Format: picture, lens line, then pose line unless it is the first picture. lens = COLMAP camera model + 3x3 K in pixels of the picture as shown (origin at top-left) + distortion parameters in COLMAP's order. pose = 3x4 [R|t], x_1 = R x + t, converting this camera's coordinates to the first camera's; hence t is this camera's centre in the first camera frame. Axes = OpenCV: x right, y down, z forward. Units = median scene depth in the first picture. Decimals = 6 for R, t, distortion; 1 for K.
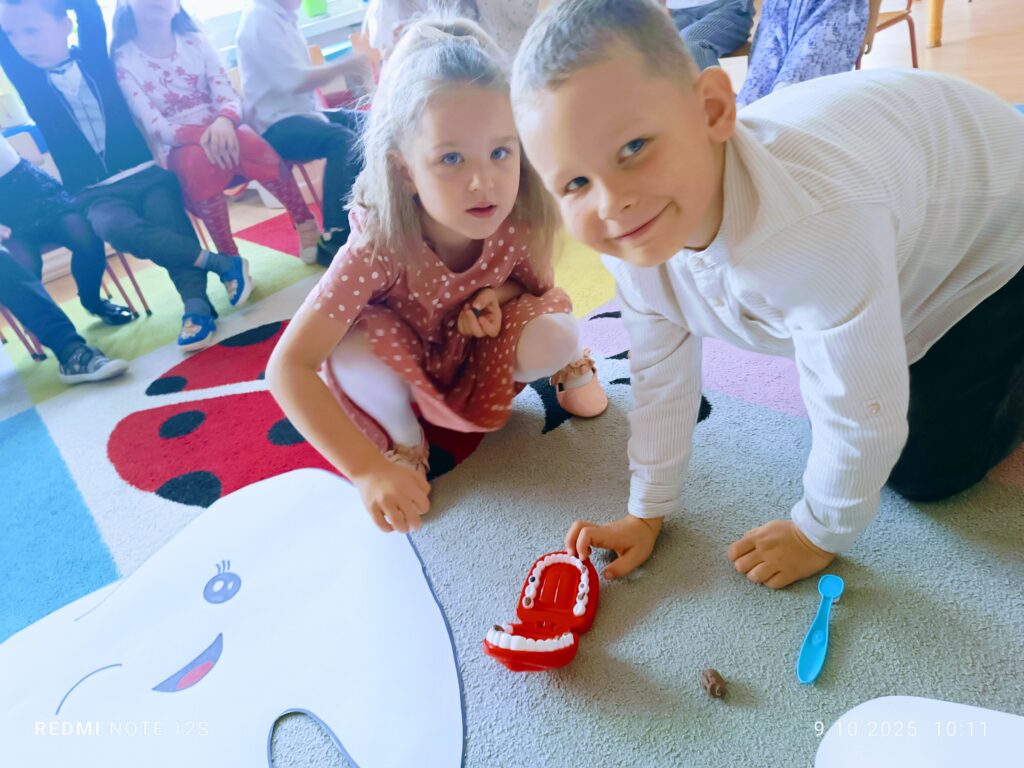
lens RADIAL K [[726.9, 0, 512.0], [0, 726.9, 384.0], [0, 0, 1]] dist [0.033675, -0.028666]
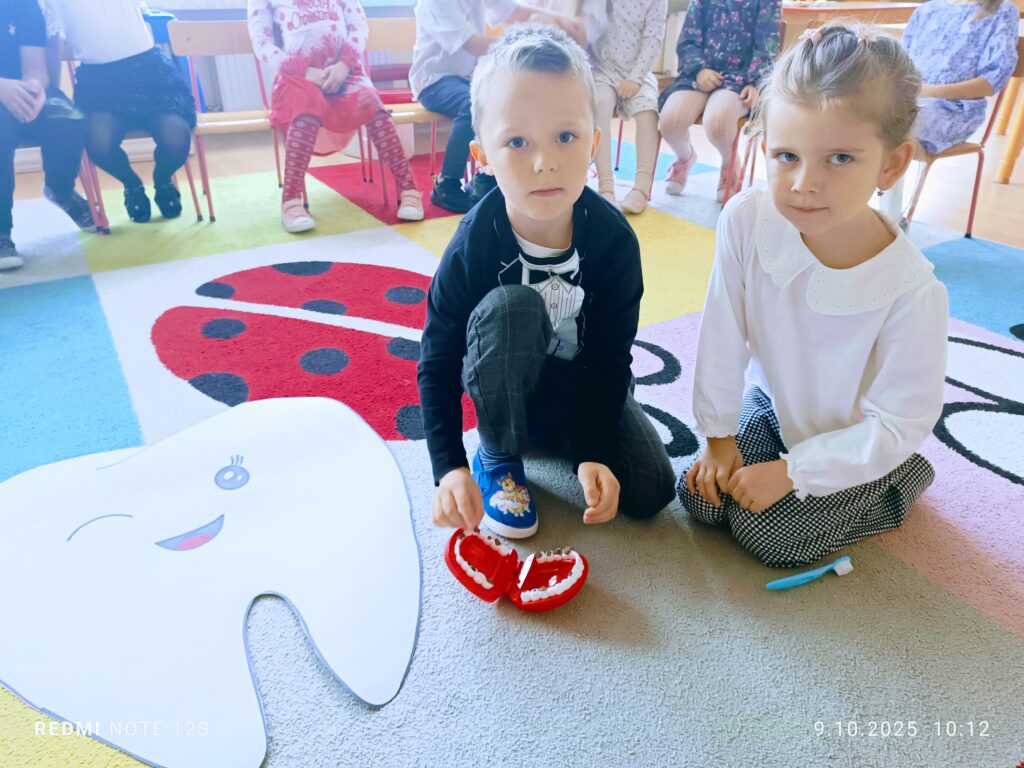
lens RADIAL K [[726.9, 0, 512.0], [0, 726.9, 384.0], [0, 0, 1]] dist [0.033675, -0.028666]
pose [[0.960215, 0.279260, 0.001068, -0.023257], [-0.279256, 0.960211, -0.003200, 0.021535], [-0.001919, 0.002775, 0.999994, -0.098375]]
